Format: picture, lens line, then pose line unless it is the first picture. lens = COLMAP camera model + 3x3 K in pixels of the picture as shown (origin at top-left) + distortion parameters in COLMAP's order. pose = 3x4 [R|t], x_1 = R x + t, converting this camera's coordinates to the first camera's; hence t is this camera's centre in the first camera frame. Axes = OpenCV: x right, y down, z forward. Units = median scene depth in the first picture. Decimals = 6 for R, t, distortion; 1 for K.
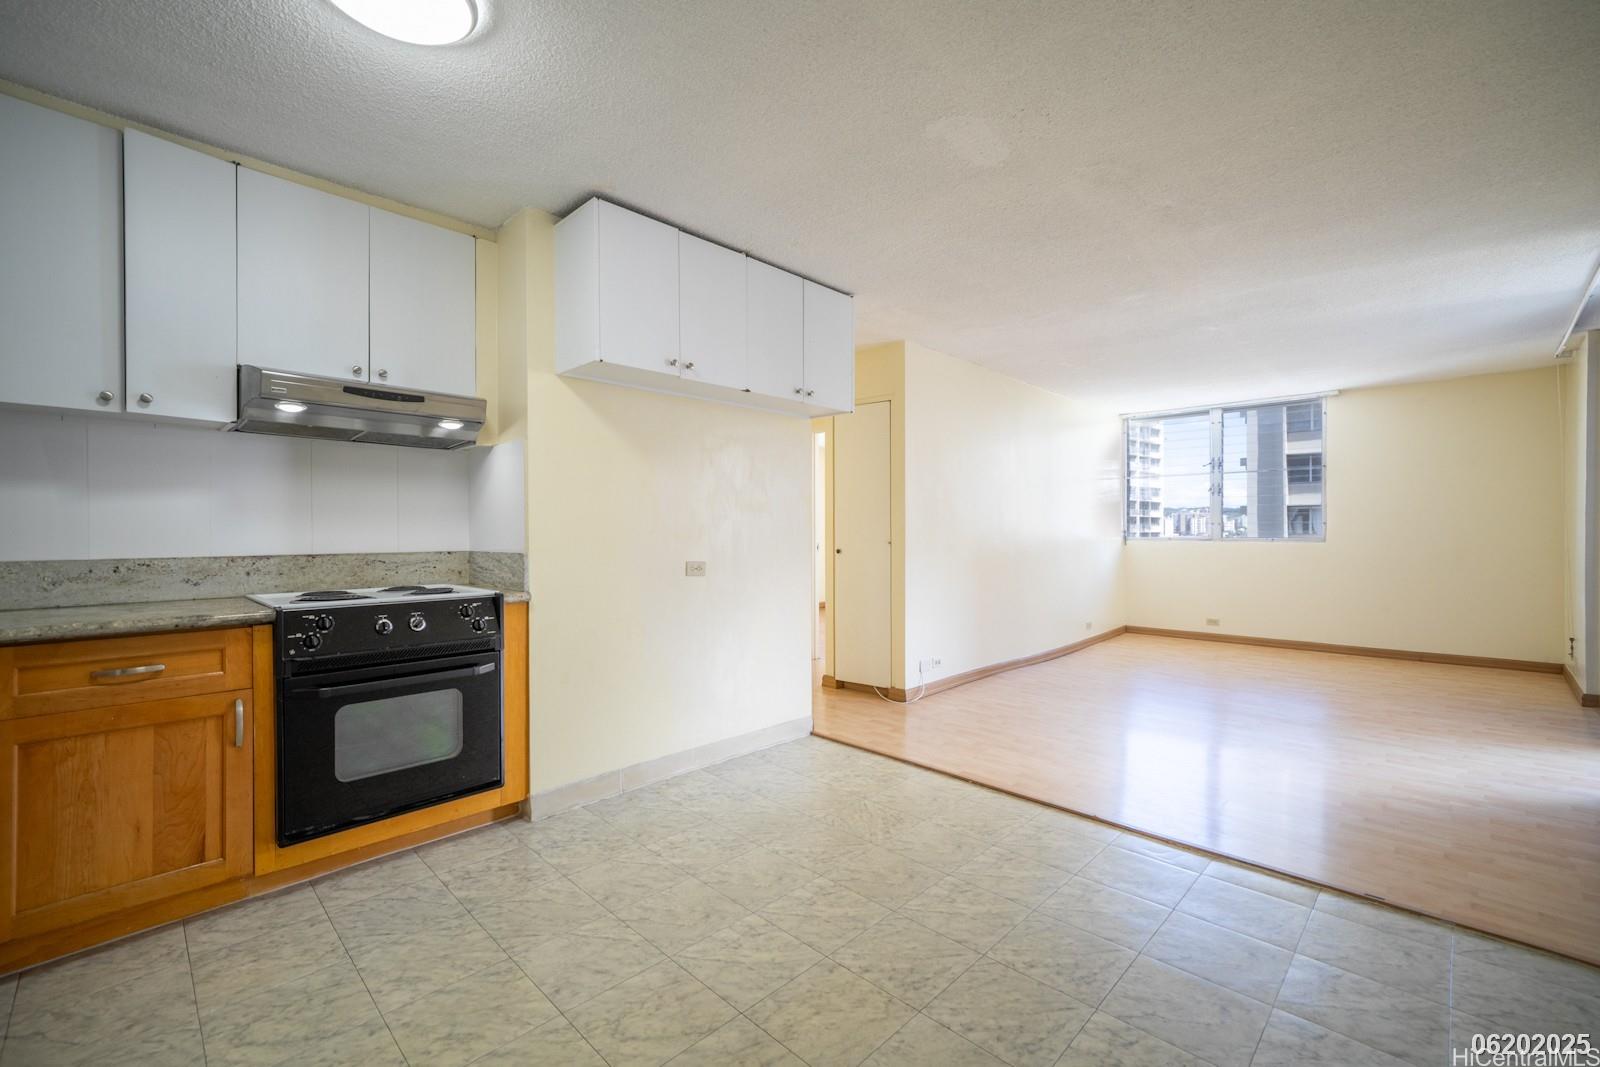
lens RADIAL K [[677.5, 0, 804.4], [0, 677.5, 537.7], [0, 0, 1]] dist [0.001487, 0.000234]
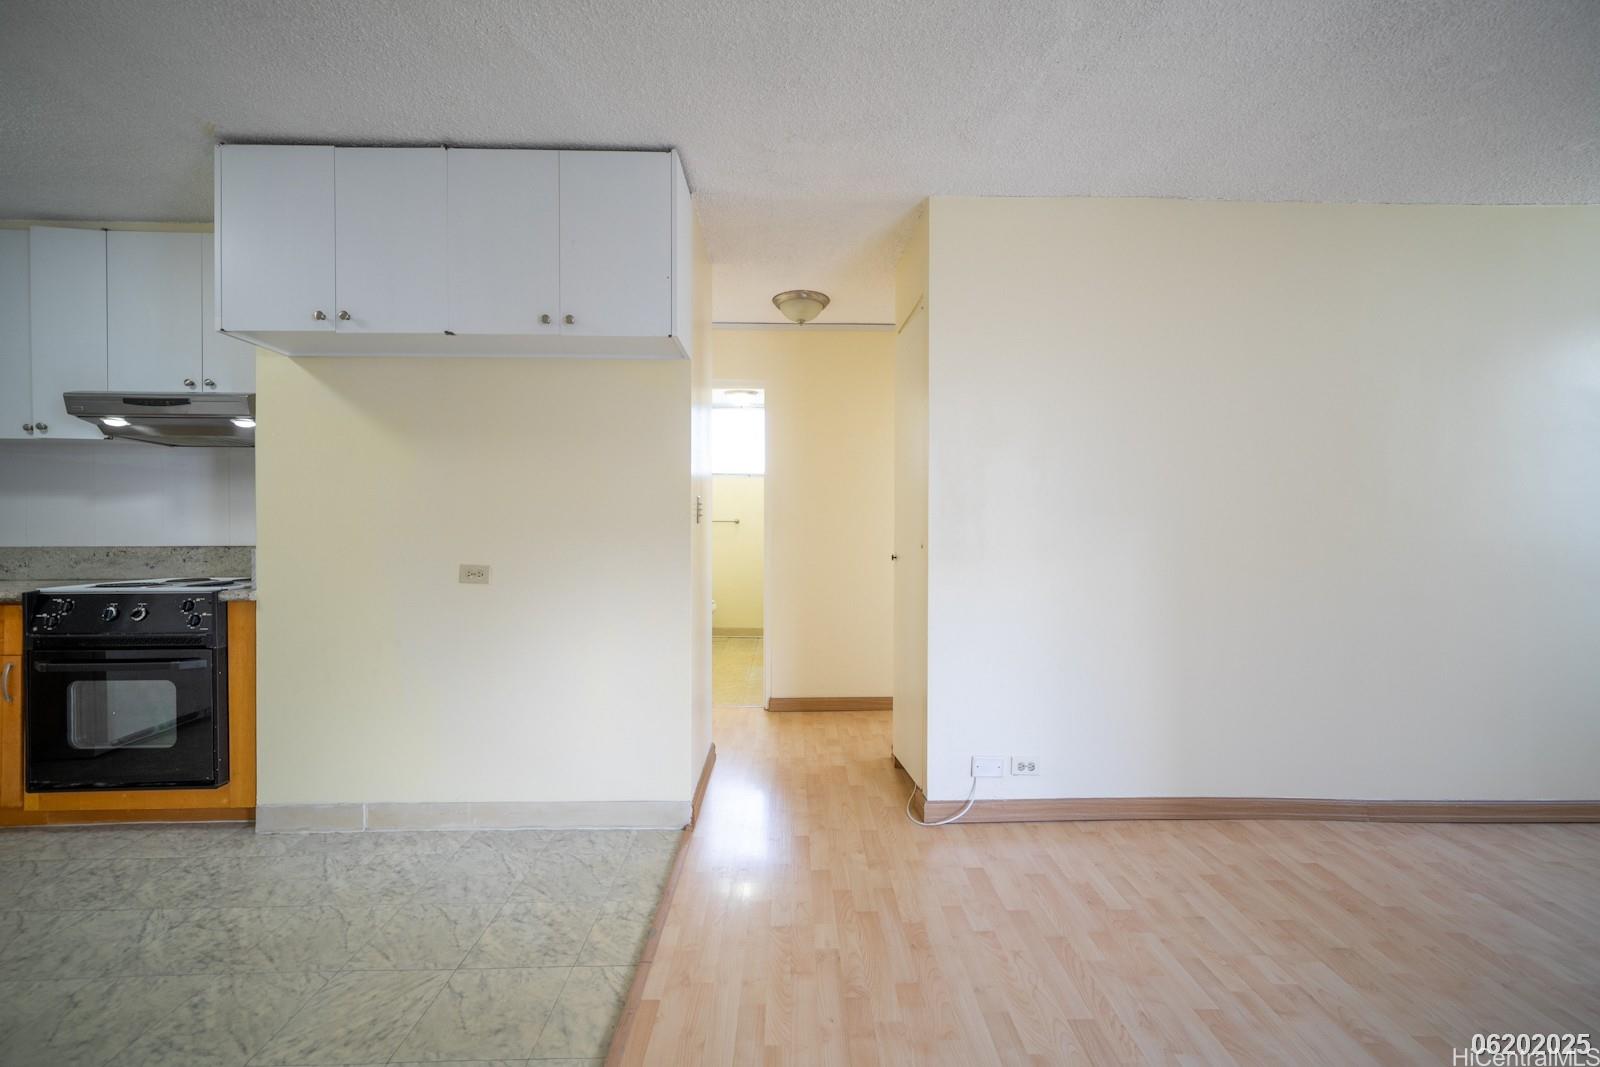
lens RADIAL K [[674.2, 0, 800.0], [0, 674.2, 533.5], [0, 0, 1]] dist [-0.002214, 0.004017]
pose [[0.711438, 0.008596, -0.702696, 0.851005], [-0.007517, 0.999961, 0.004622, -0.010437], [0.702709, 0.001994, 0.711475, 0.920259]]
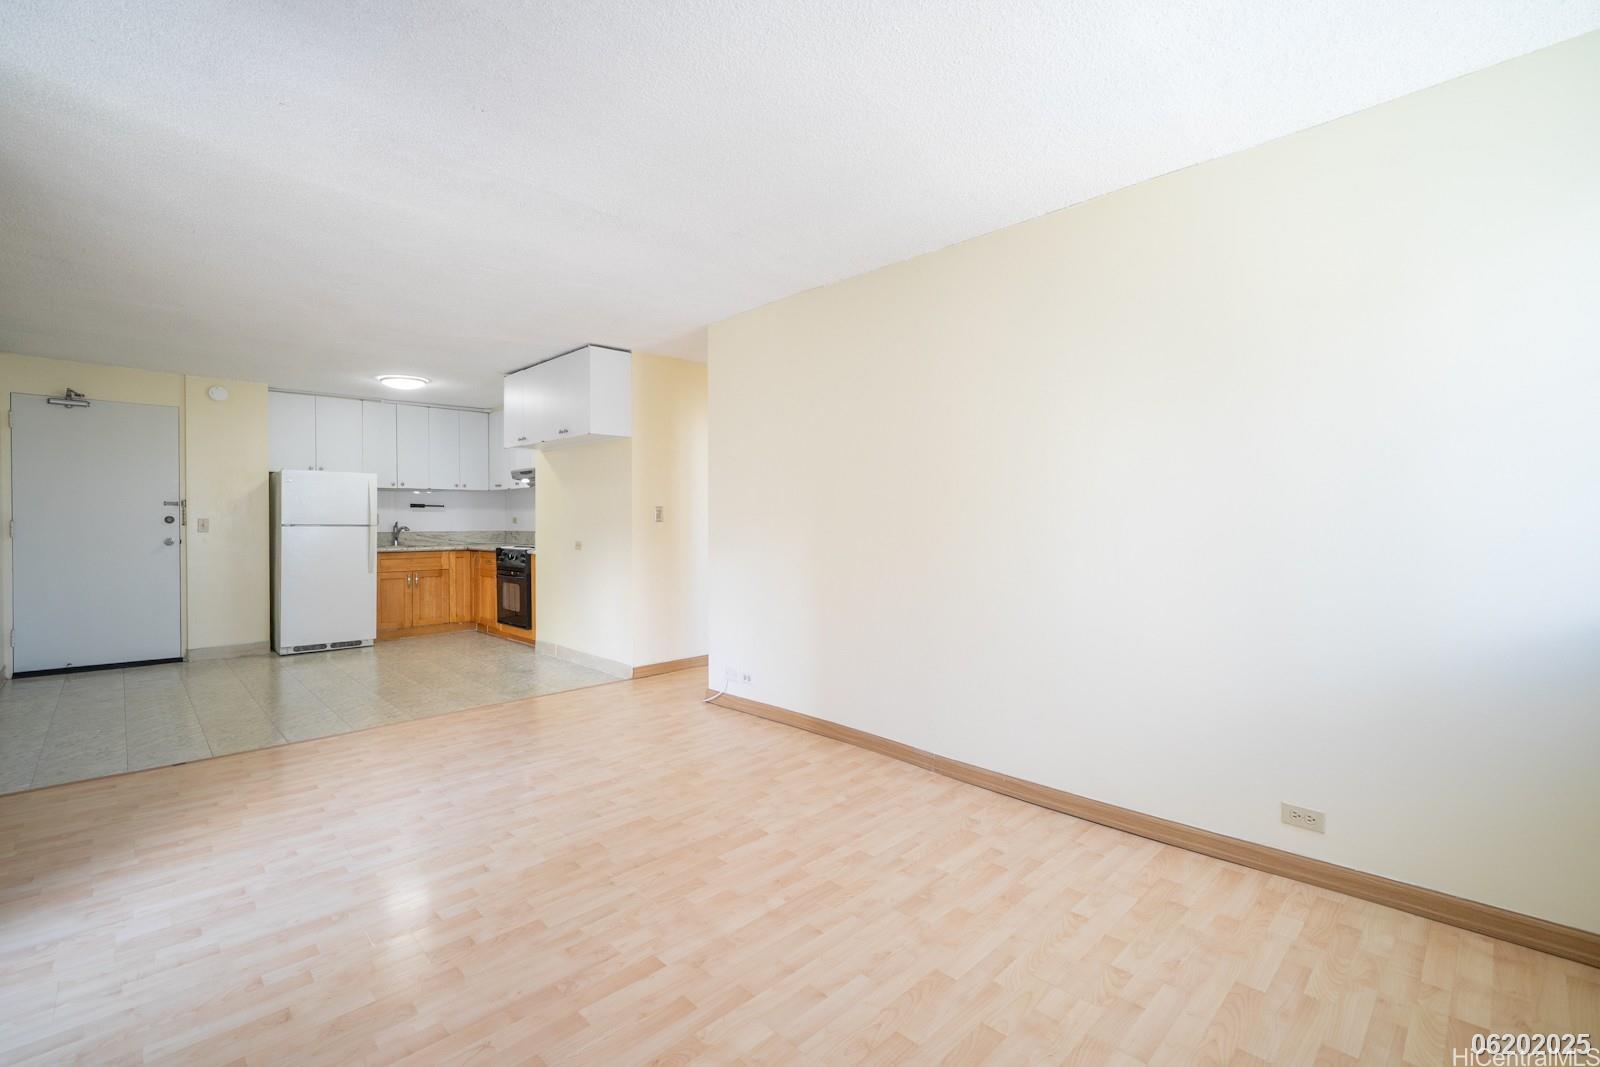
lens RADIAL K [[679.5, 0, 801.3], [0, 679.5, 527.9], [0, 0, 1]] dist [0.001627, 0.000638]
pose [[-0.011419, 0.012996, -0.999850, 1.994315], [-0.005537, 0.999899, 0.013059, -0.030886], [0.999919, 0.005686, -0.011346, 2.048518]]
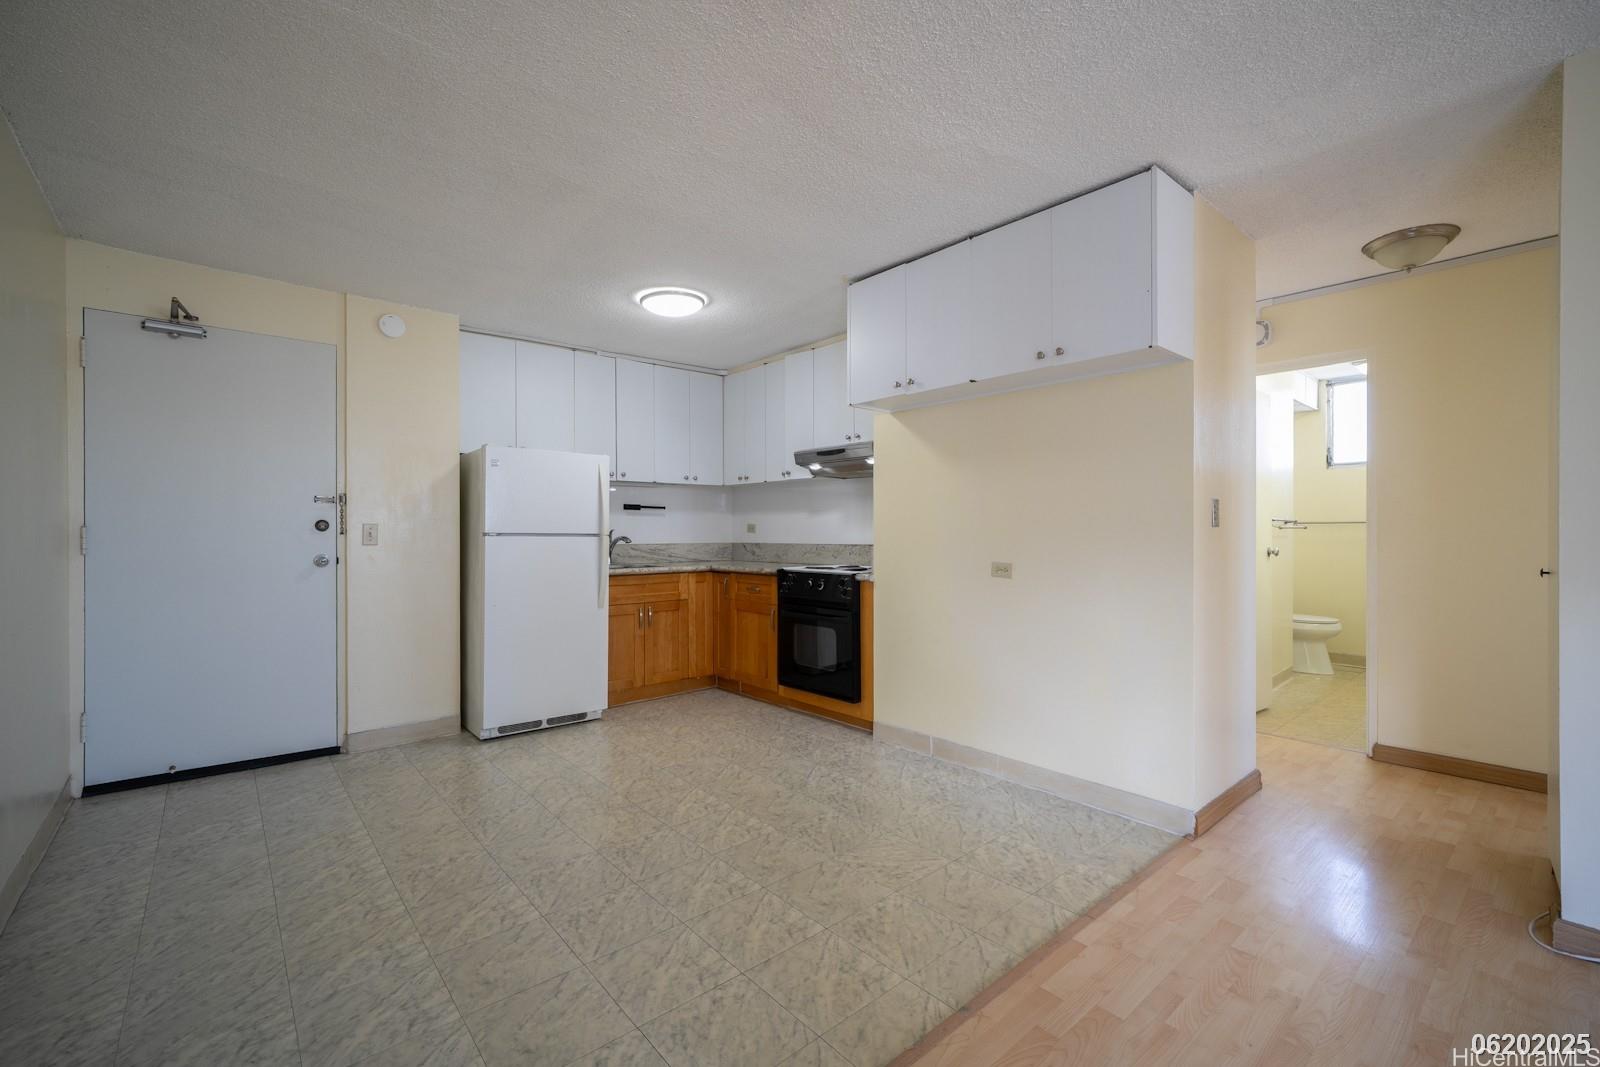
lens RADIAL K [[681.9, 0, 800.0], [0, 681.9, 533.5], [0, 0, 1]] dist [0.000066, 0.000113]
pose [[-0.089916, 0.005663, -0.995933, 1.075204], [-0.004704, 0.999970, 0.006111, -0.013743], [0.995938, 0.005234, -0.089887, 1.038915]]
